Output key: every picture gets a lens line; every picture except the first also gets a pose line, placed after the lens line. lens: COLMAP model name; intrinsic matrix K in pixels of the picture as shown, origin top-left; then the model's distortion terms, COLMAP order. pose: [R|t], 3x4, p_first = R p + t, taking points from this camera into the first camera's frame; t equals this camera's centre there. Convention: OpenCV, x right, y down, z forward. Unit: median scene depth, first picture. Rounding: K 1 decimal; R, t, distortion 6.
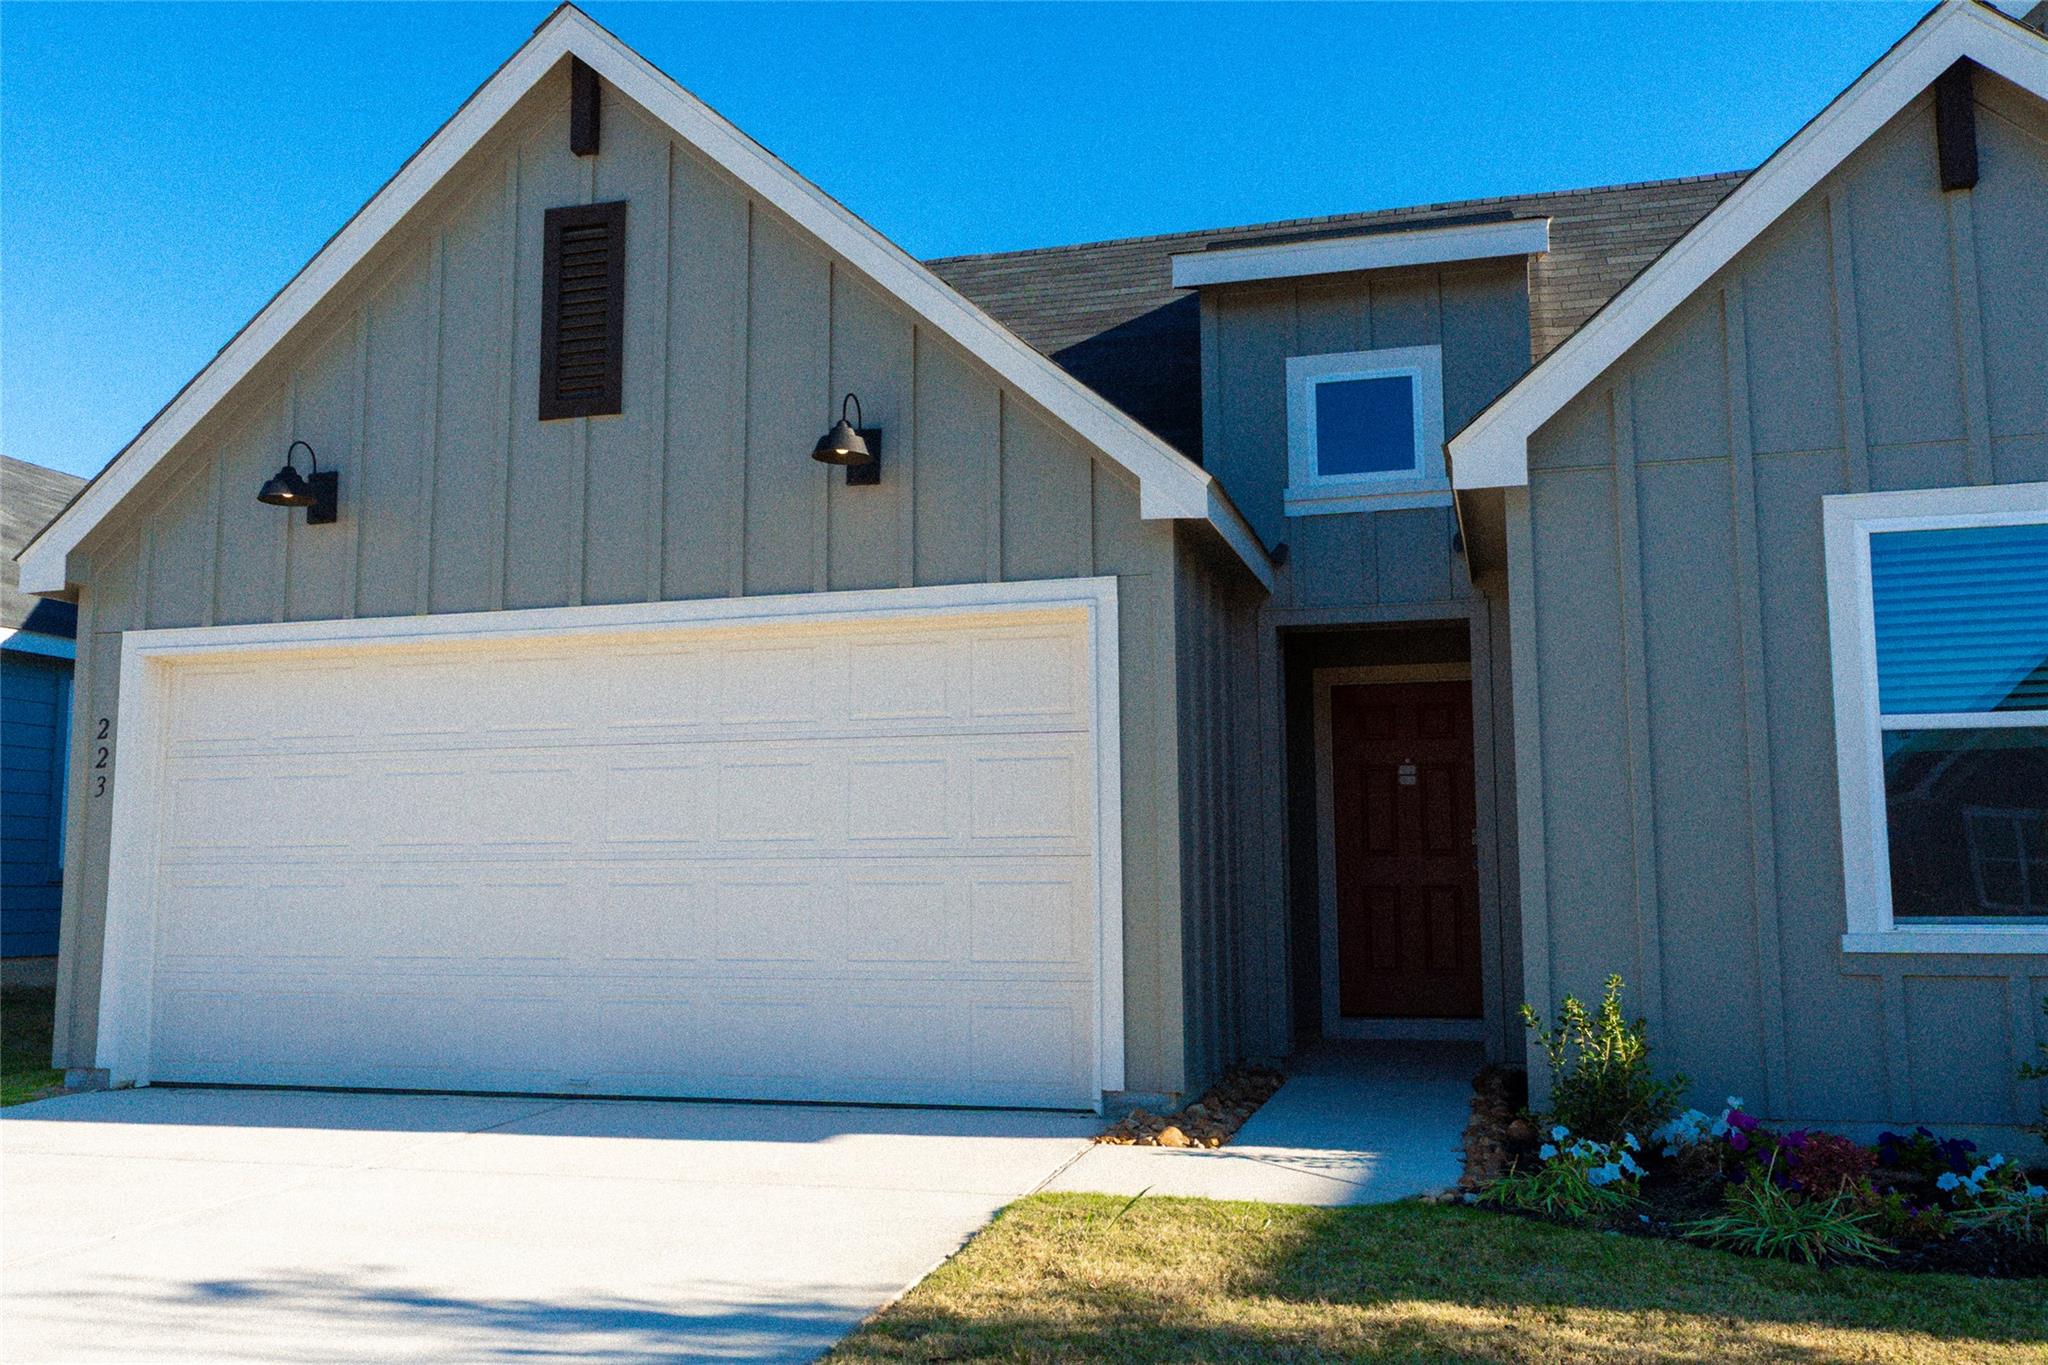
lens RADIAL K [[1781.0, 0, 1024.0], [0, 1781.0, 682.5], [0, 0, 1]] dist [0.006867, -0.007480]
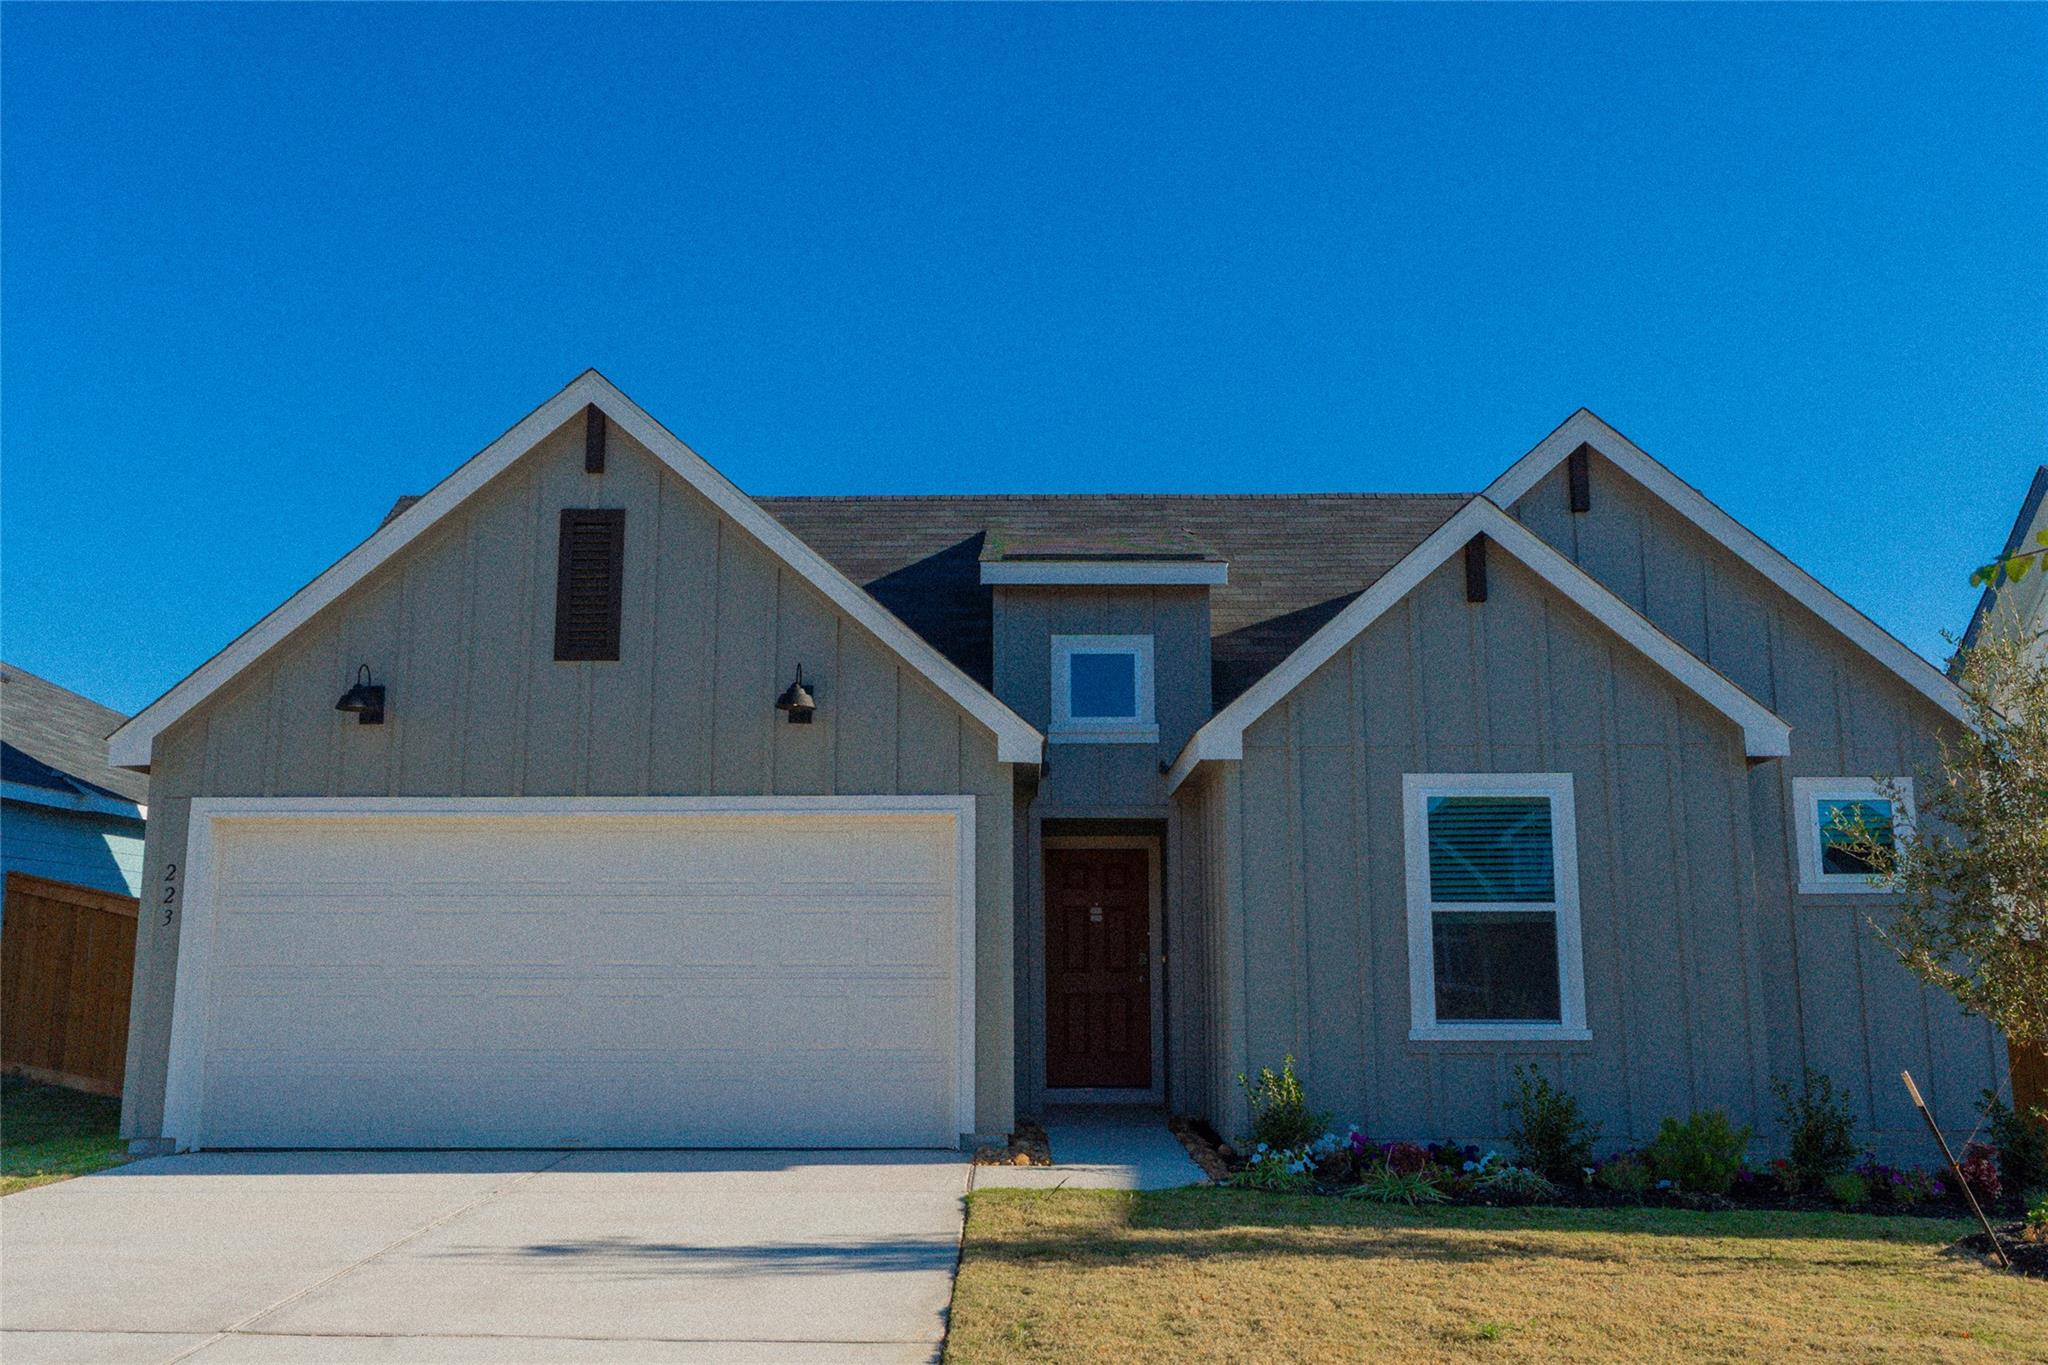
lens RADIAL K [[1743.9, 0, 1024.0], [0, 1743.9, 682.5], [0, 0, 1]] dist [0.003834, 0.006702]
pose [[0.962105, 0.049910, 0.268074, -0.317637], [-0.035814, 0.997719, -0.057222, -0.072753], [-0.270318, 0.045453, 0.961697, -0.464702]]
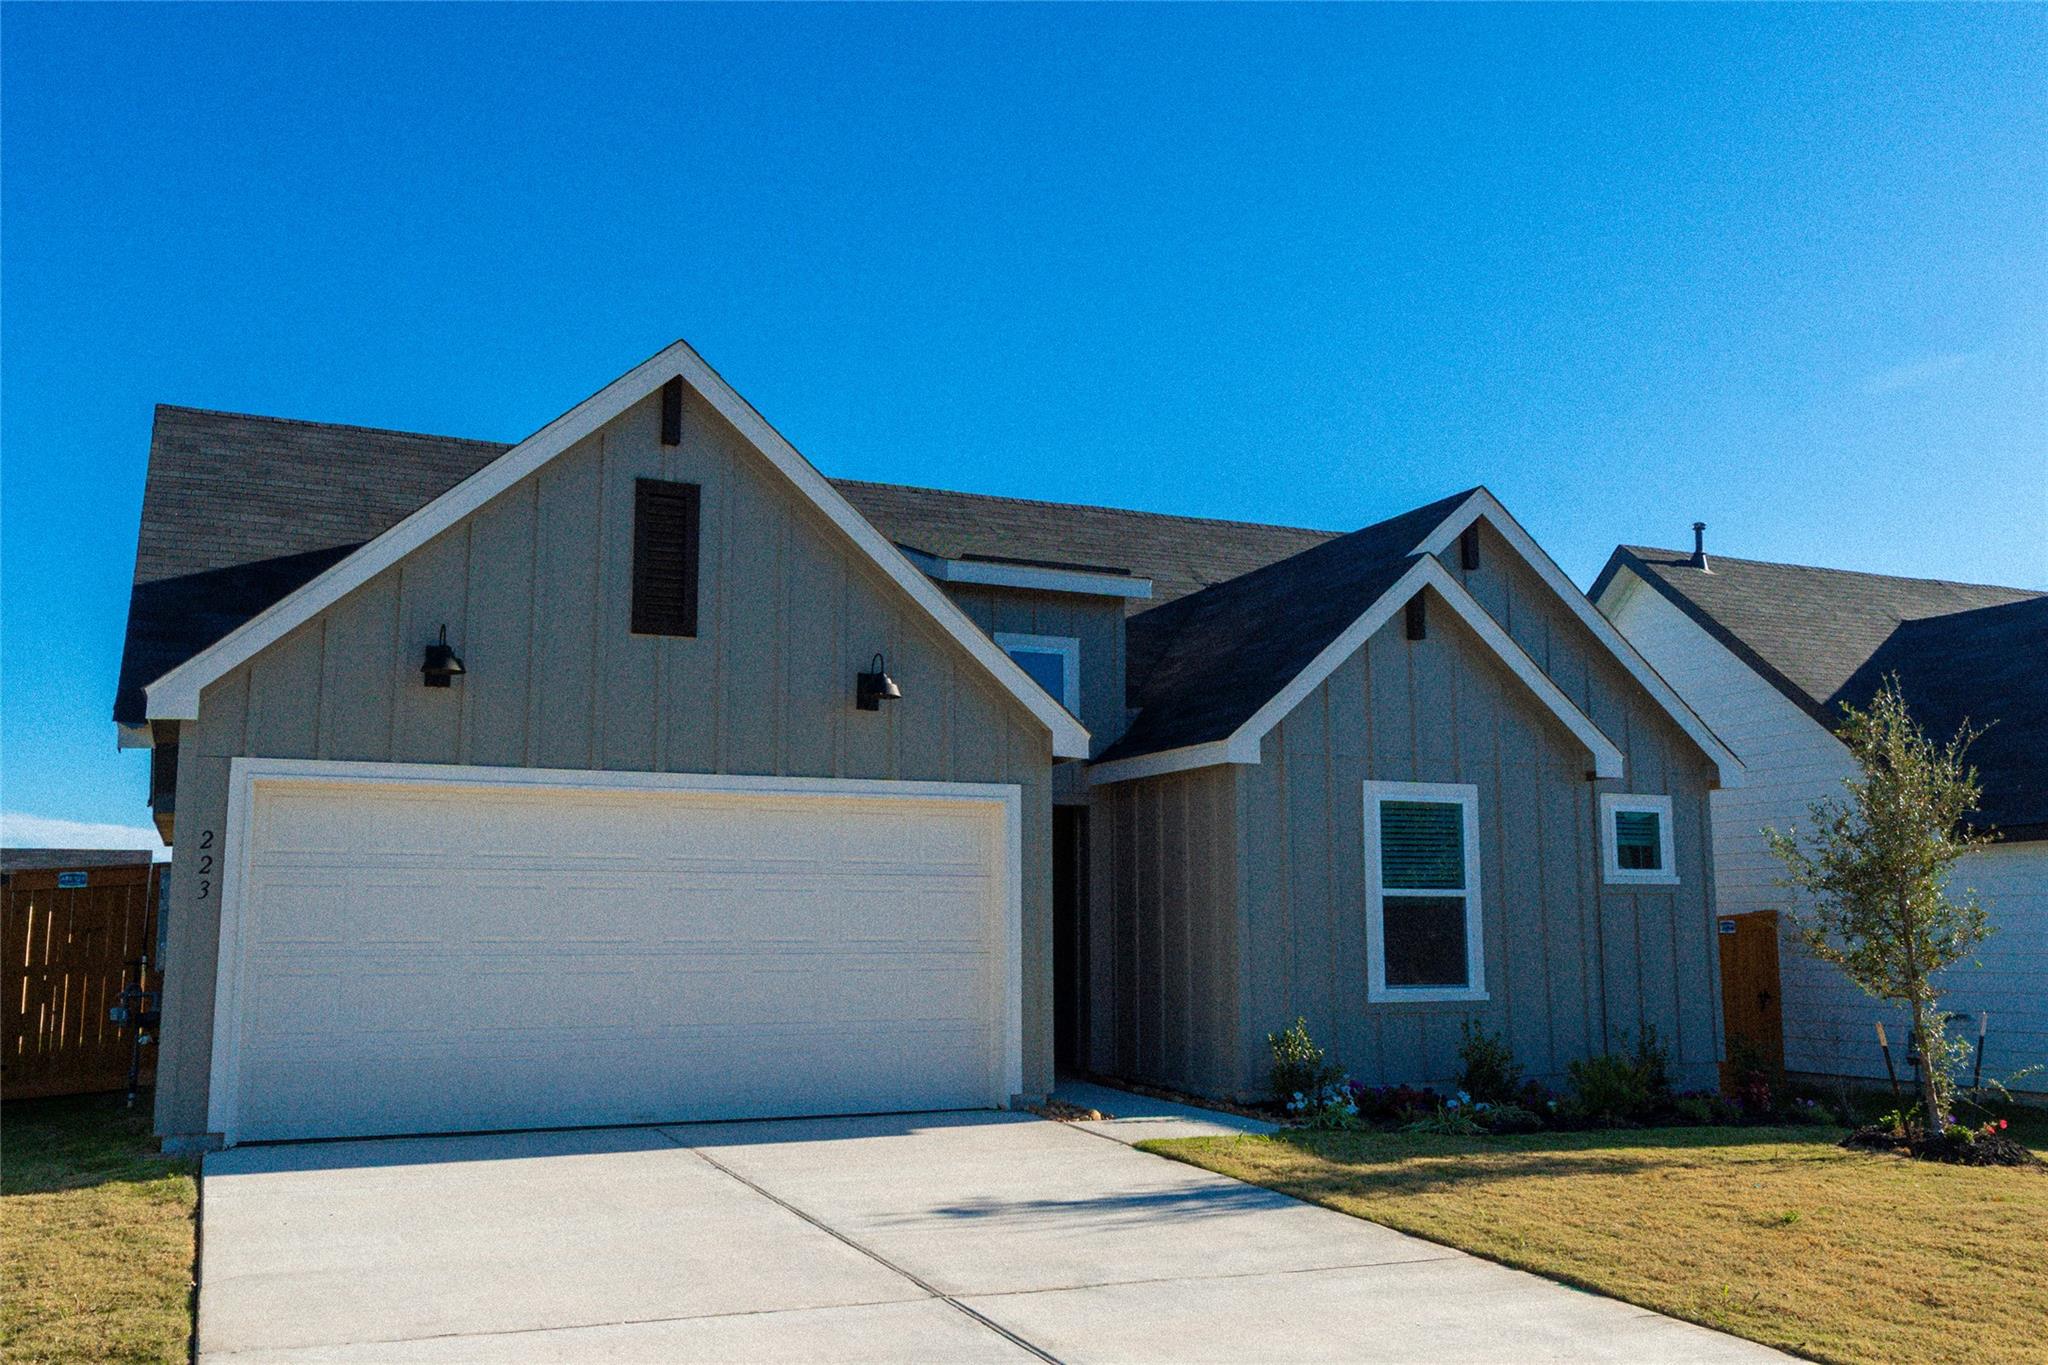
lens RADIAL K [[1781.0, 0, 1024.0], [0, 1781.0, 682.5], [0, 0, 1]] dist [0.006867, -0.007480]
pose [[0.757695, 0.095637, 0.645563, -1.038310], [-0.077808, 0.995387, -0.056139, -0.062063], [-0.647954, -0.007694, 0.761641, -0.272315]]
